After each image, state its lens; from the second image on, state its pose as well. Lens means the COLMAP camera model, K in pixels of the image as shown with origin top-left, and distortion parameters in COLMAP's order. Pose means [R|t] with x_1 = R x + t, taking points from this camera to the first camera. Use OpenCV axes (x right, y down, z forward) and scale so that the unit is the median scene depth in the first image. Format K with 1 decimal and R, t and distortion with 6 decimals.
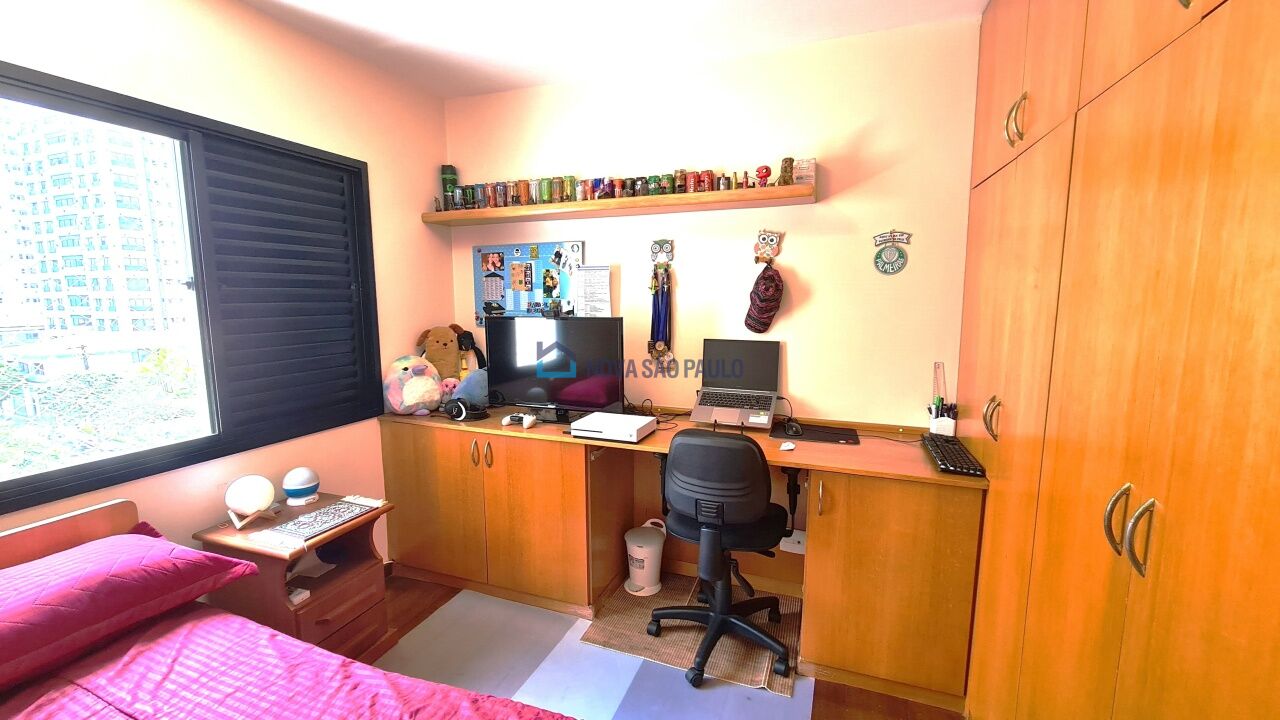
lens RADIAL K [[520.5, 0, 639.7], [0, 520.5, 363.6], [0, 0, 1]] dist [0.001484, -0.000058]
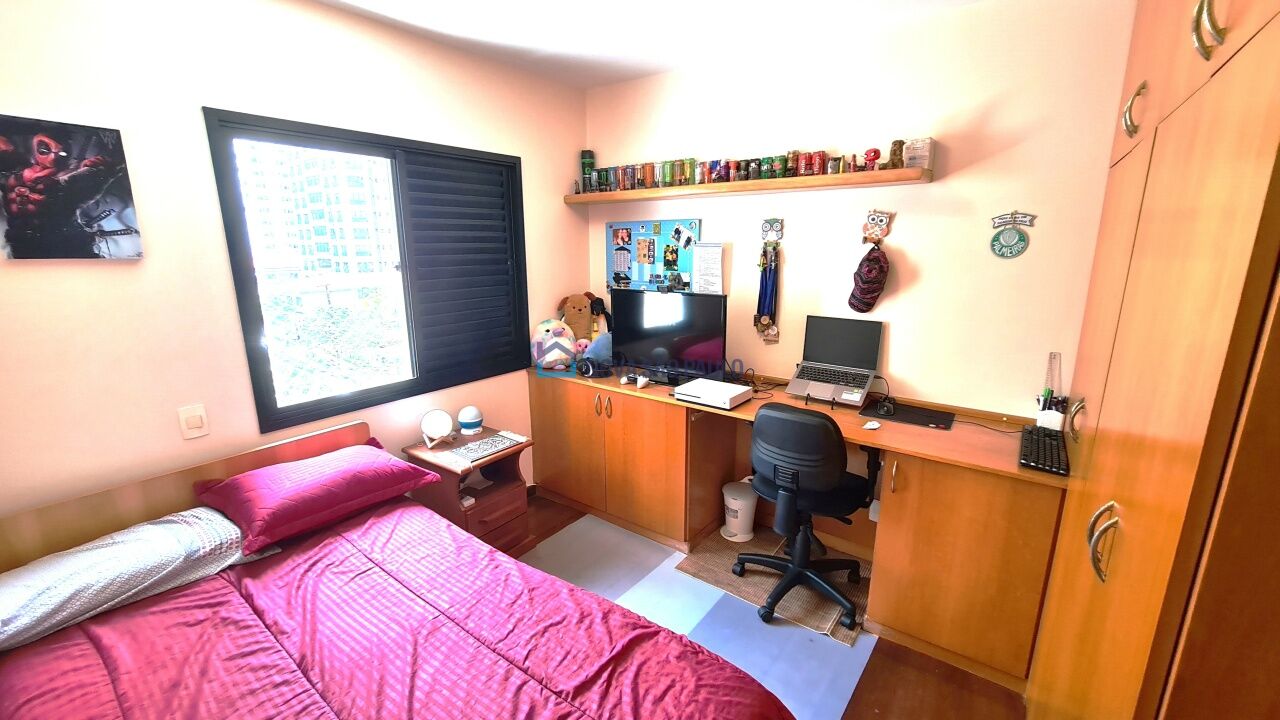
lens RADIAL K [[520.5, 0, 643.1], [0, 520.5, 359.6], [0, 0, 1]] dist [0.001484, -0.000058]
pose [[0.962084, 0.059289, -0.266233, 0.103108], [-0.034423, 0.994678, 0.097114, -0.056739], [0.270574, -0.084267, 0.959004, -0.120658]]
